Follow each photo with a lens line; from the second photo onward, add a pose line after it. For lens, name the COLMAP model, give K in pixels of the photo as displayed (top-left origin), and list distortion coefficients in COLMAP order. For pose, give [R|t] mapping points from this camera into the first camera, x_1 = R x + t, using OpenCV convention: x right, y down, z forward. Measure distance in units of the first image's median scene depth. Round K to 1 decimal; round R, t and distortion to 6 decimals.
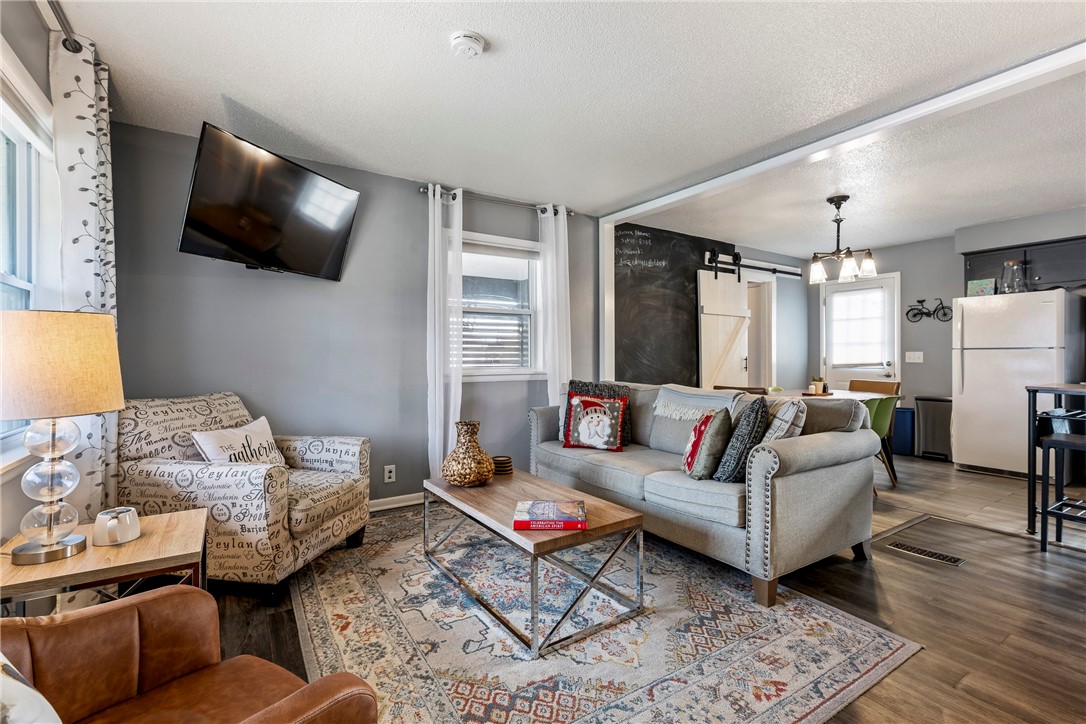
lens RADIAL K [[496.0, 0, 543.0], [0, 496.0, 362.0], [0, 0, 1]] dist [-0.006955, -0.000295]
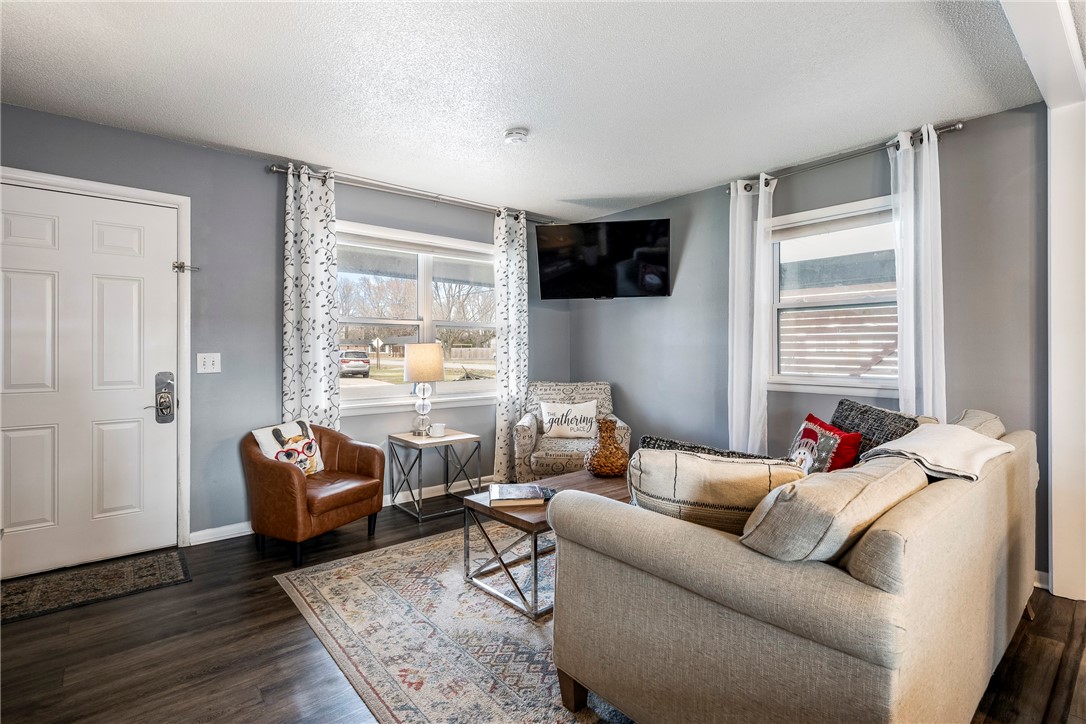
lens RADIAL K [[516.8, 0, 546.3], [0, 516.8, 348.9], [0, 0, 1]] dist [-0.001744, -0.000344]
pose [[0.131041, 0.000579, -0.991377, 0.642368], [-0.009135, 0.999958, -0.000623, -0.026277], [0.991335, 0.009138, 0.131041, 0.448761]]
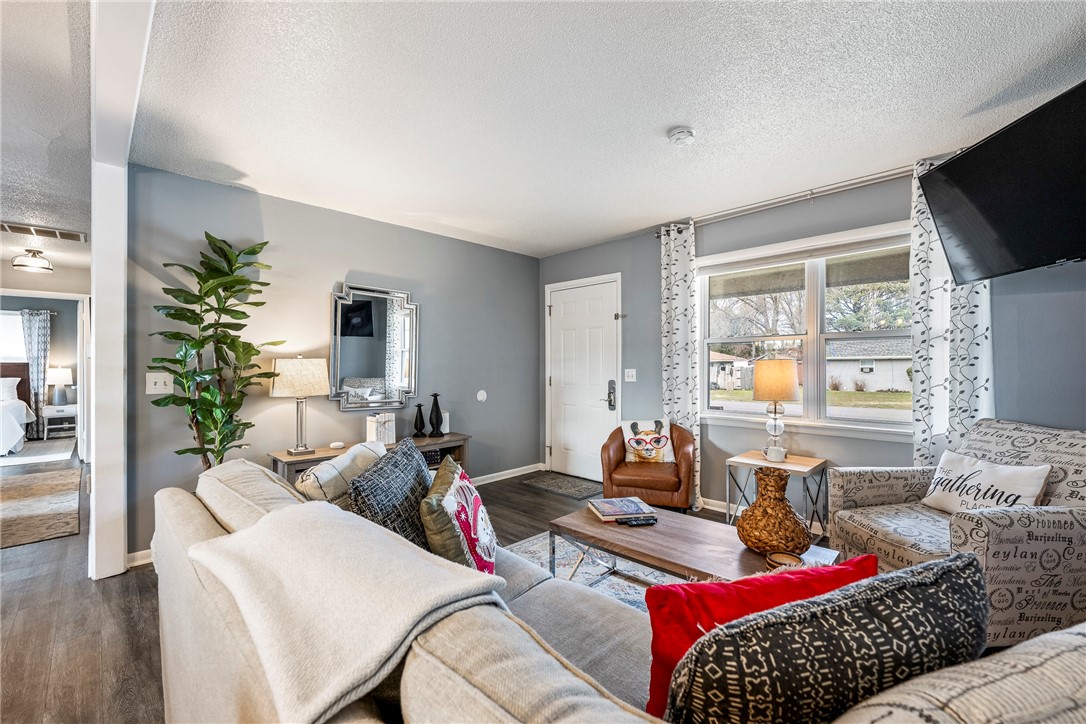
lens RADIAL K [[454.9, 0, 544.6], [0, 454.9, 369.7], [0, 0, 1]] dist [0.000873, 0.000056]
pose [[-0.977877, 0.001765, -0.209173, 0.222583], [-0.001470, 0.999882, 0.015308, -0.030259], [0.209175, 0.015277, -0.977759, 1.040567]]
